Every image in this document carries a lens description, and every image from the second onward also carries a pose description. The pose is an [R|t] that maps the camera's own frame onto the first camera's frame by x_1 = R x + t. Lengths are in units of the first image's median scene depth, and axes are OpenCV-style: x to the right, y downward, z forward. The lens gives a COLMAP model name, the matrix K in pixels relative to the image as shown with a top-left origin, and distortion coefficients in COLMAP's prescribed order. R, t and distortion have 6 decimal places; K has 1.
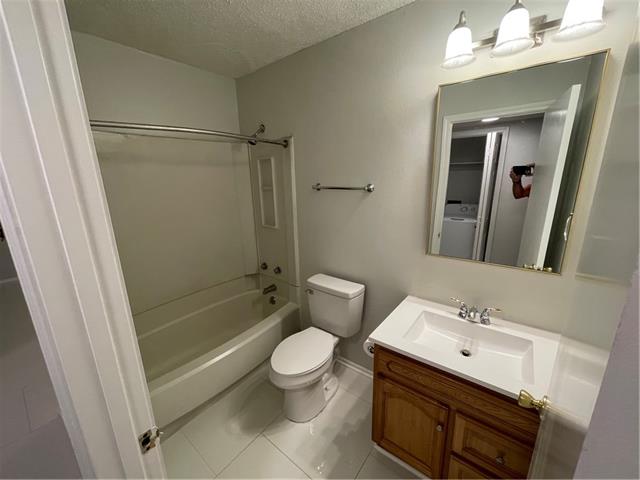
lens RADIAL K [[258.3, 0, 322.4], [0, 258.3, 238.1], [0, 0, 1]] dist [-0.003632, 0.000556]
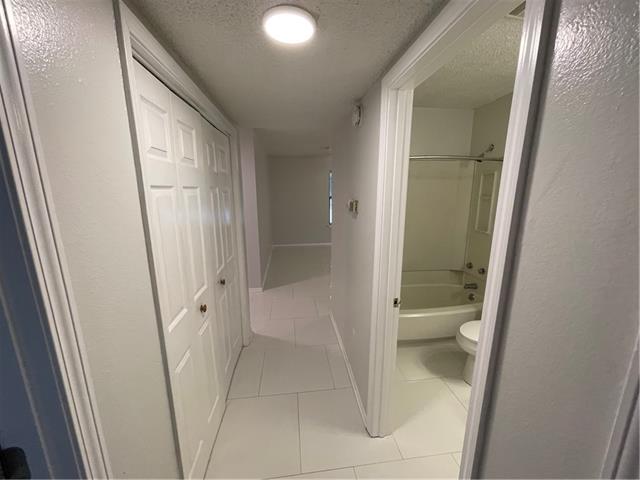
lens RADIAL K [[258.3, 0, 322.5], [0, 258.3, 242.2], [0, 0, 1]] dist [-0.003632, 0.000556]
pose [[0.708512, 0.159340, -0.687474, 0.086737], [-0.181741, 0.982515, 0.040421, 0.081459], [0.681895, 0.096303, 0.725083, -0.297919]]
